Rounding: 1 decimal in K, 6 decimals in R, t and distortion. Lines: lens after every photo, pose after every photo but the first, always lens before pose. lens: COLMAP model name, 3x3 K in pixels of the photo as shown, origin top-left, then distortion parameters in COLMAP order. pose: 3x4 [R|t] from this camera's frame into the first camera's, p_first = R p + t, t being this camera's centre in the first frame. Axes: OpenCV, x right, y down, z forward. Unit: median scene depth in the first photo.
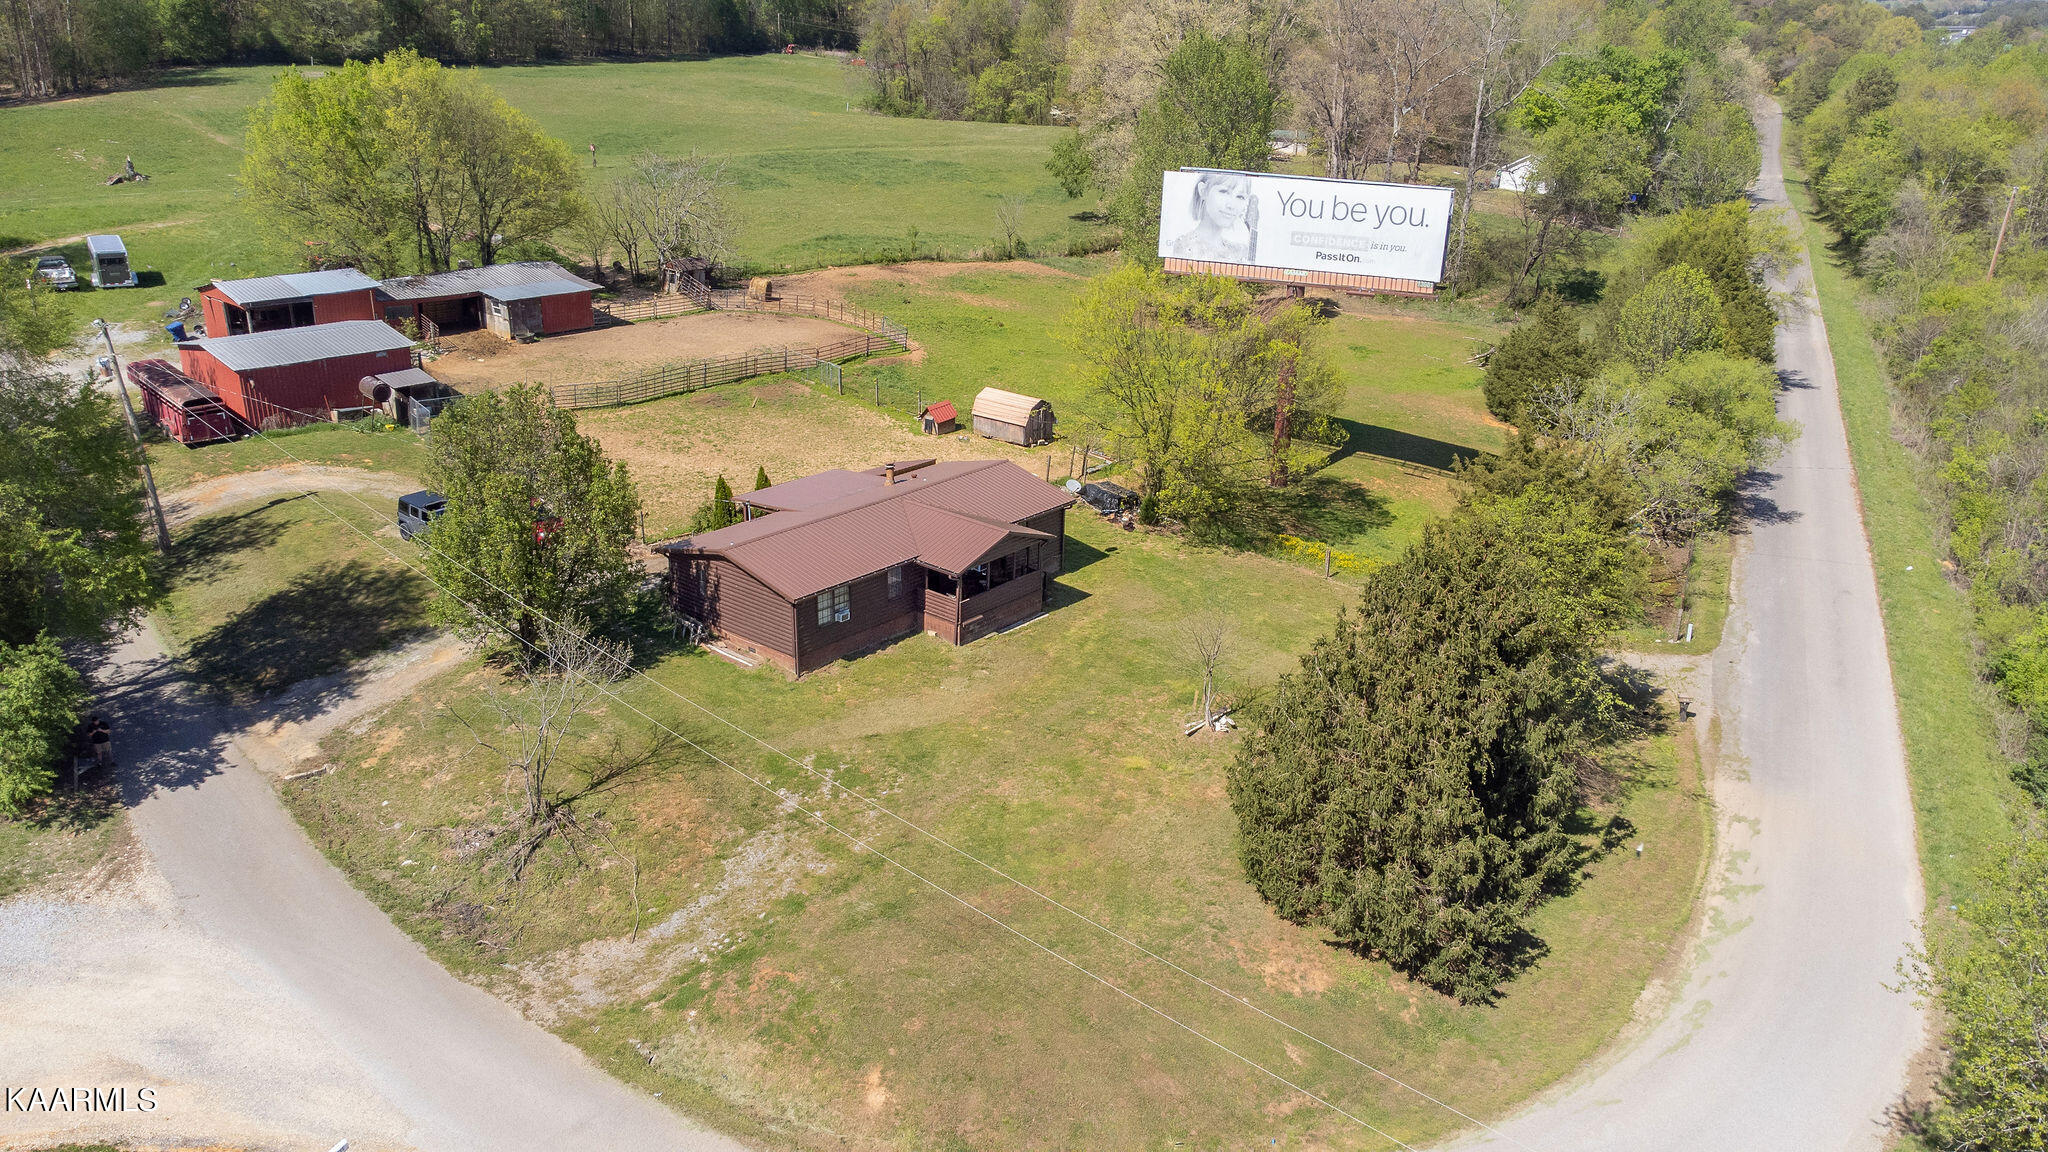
lens RADIAL K [[1520.8, 0, 1010.9], [0, 1520.8, 585.6], [0, 0, 1]] dist [0.030893, 0.038439]
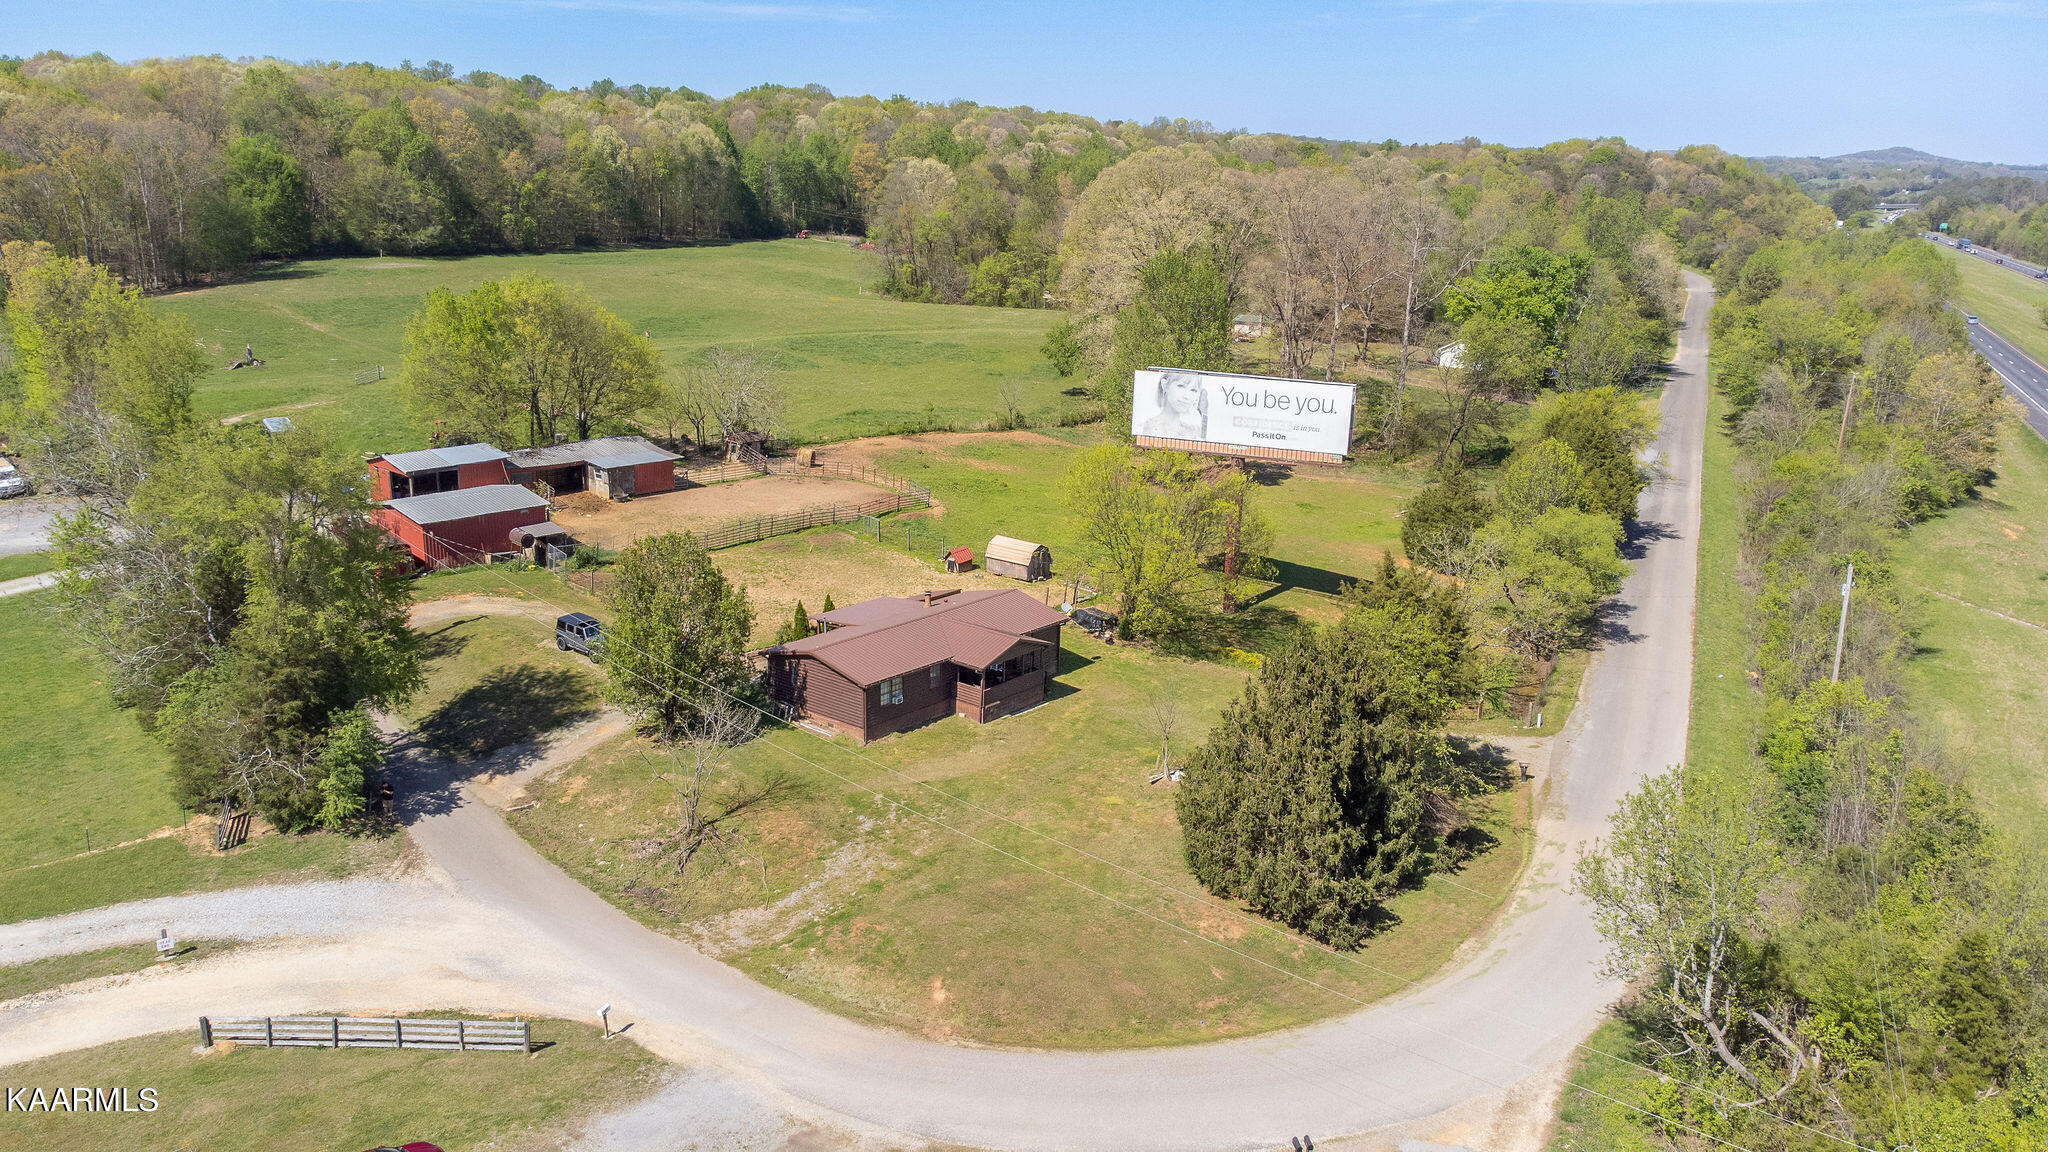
lens RADIAL K [[1520.8, 0, 1016.9], [0, 1520.8, 581.9], [0, 0, 1]] dist [0.030893, 0.038439]
pose [[0.999959, -0.002071, 0.008768, -0.010303], [0.002970, 0.994595, -0.103786, 0.036655], [-0.008506, 0.103808, 0.994561, -0.236679]]
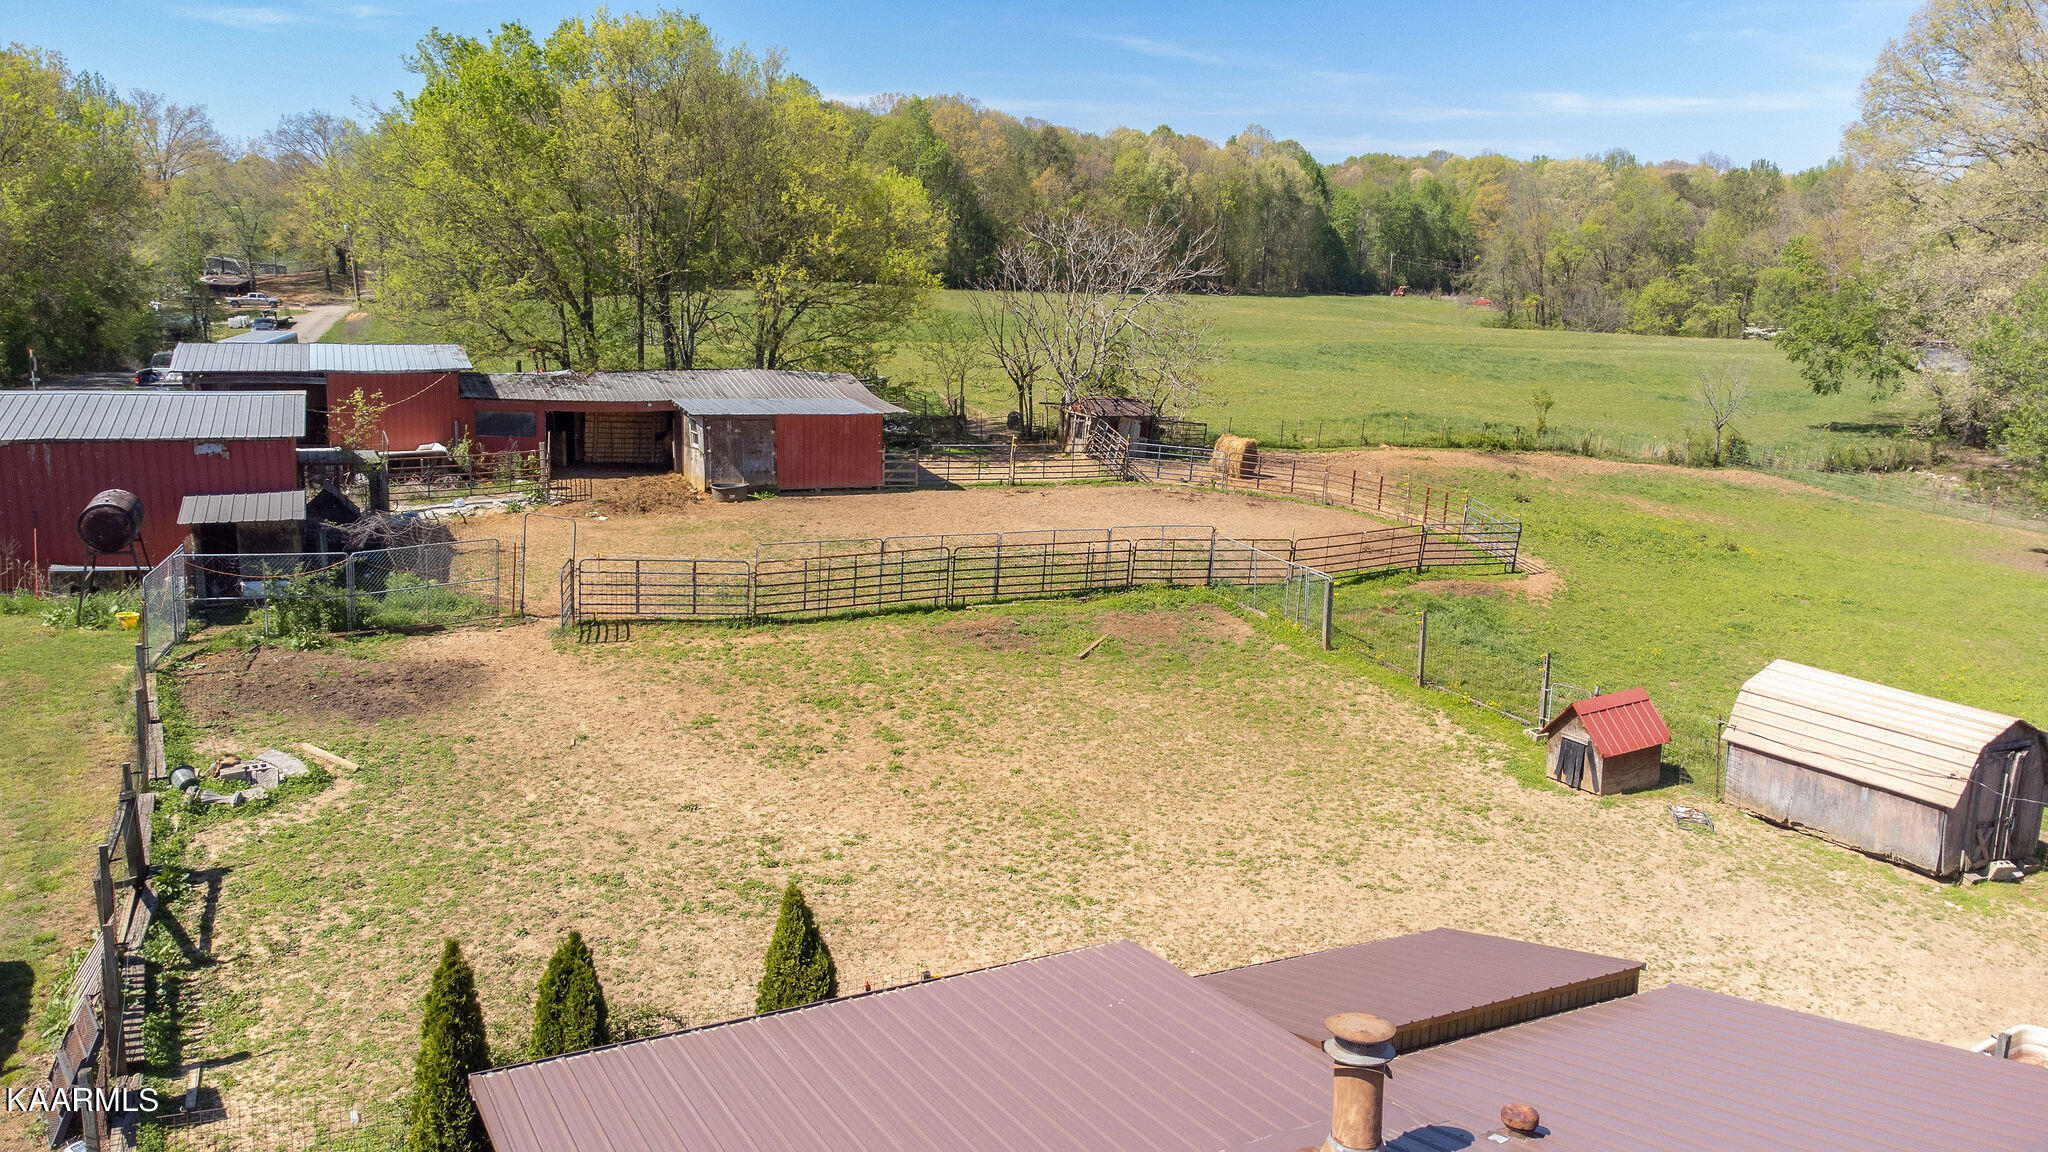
lens RADIAL K [[1520.8, 0, 1019.7], [0, 1520.8, 579.8], [0, 0, 1]] dist [0.030893, 0.038439]
pose [[0.926157, 0.070837, -0.370426, -0.042866], [-0.138634, 0.977380, -0.159714, -0.071098], [0.350733, 0.199274, 0.915028, 0.622775]]
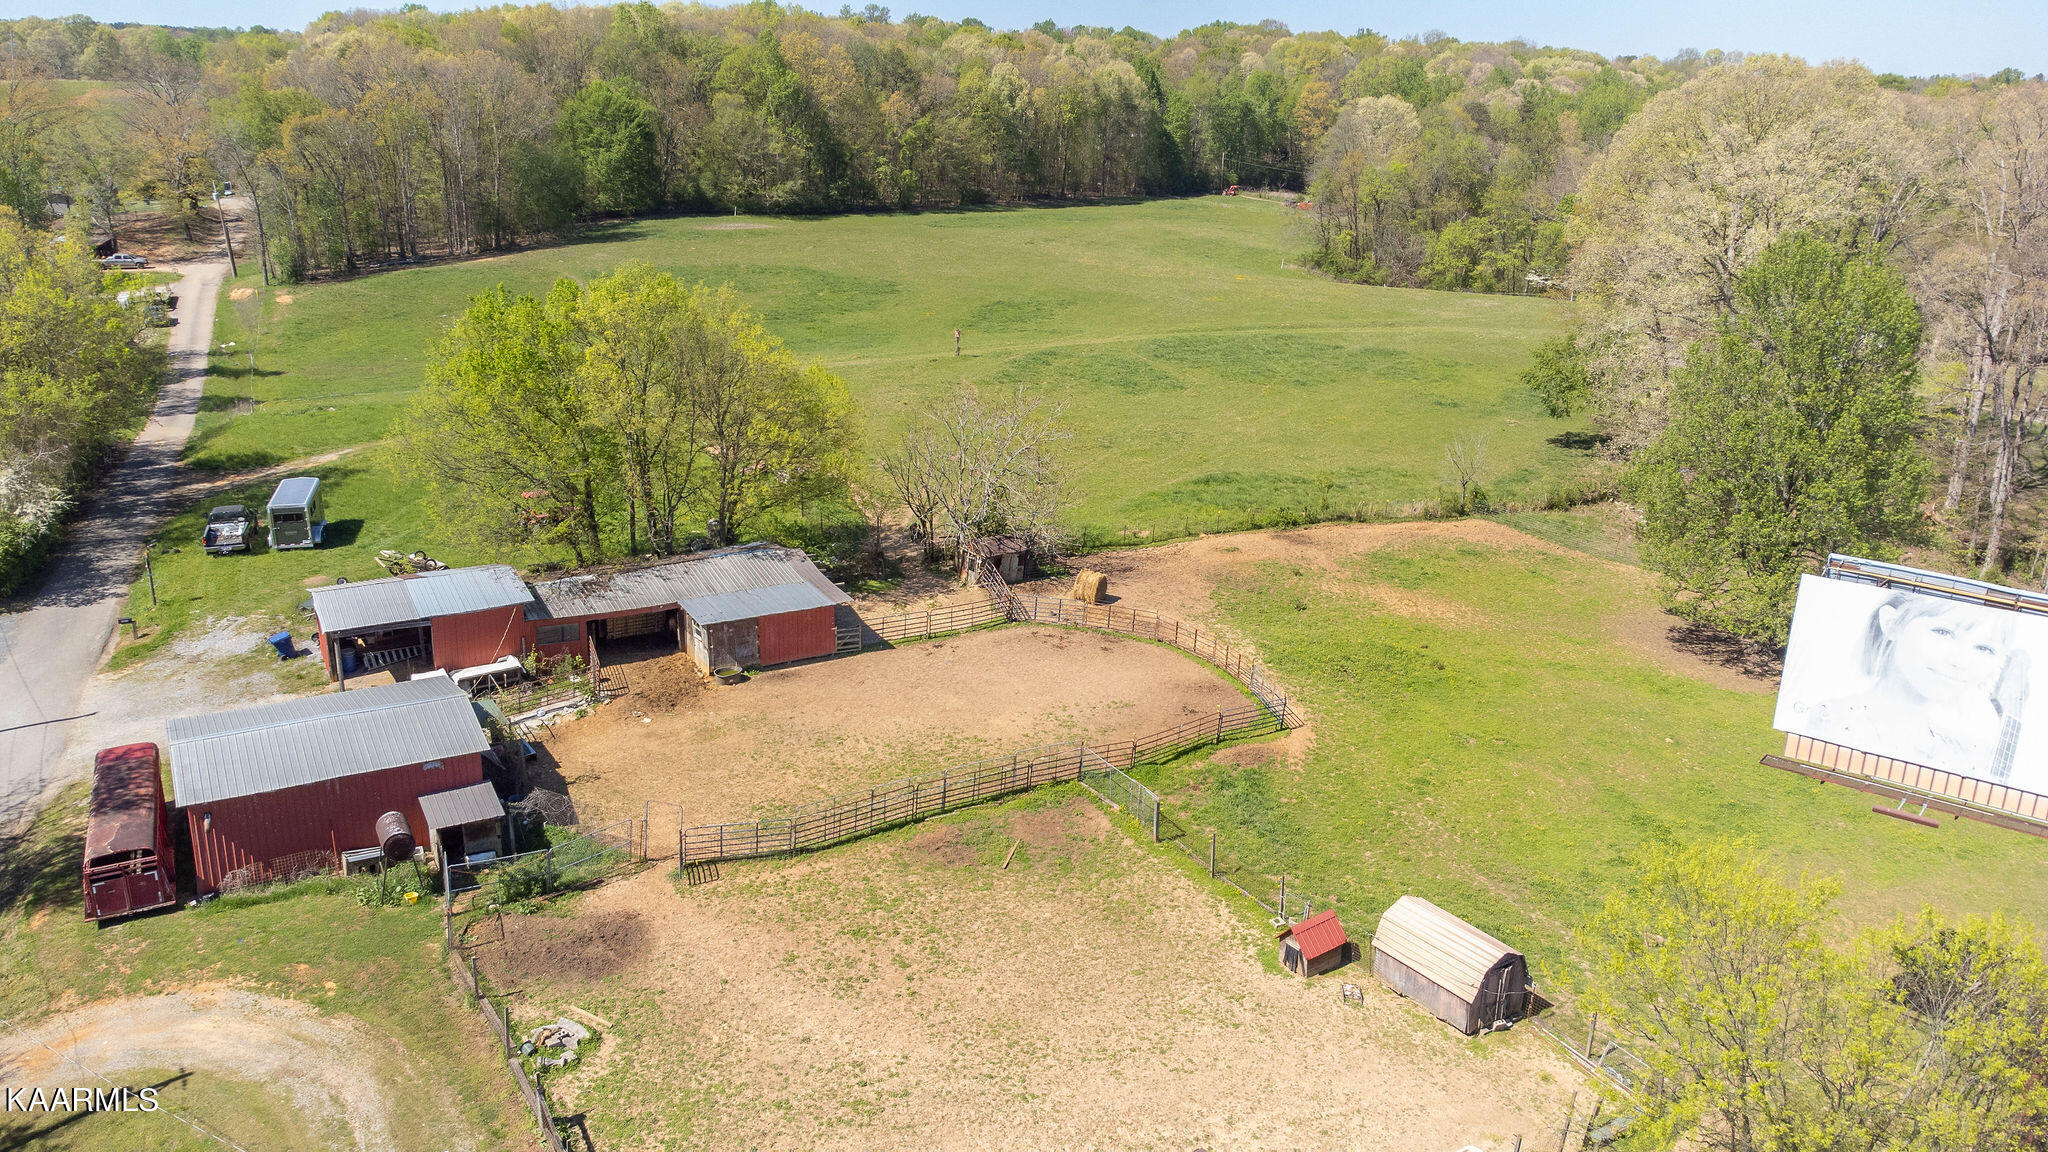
lens RADIAL K [[1520.8, 0, 1018.4], [0, 1520.8, 578.0], [0, 0, 1]] dist [0.030893, 0.038439]
pose [[0.960228, 0.076986, -0.268394, -0.009813], [-0.097407, 0.993211, -0.063596, -0.188434], [0.261676, 0.087210, 0.961208, 0.394701]]
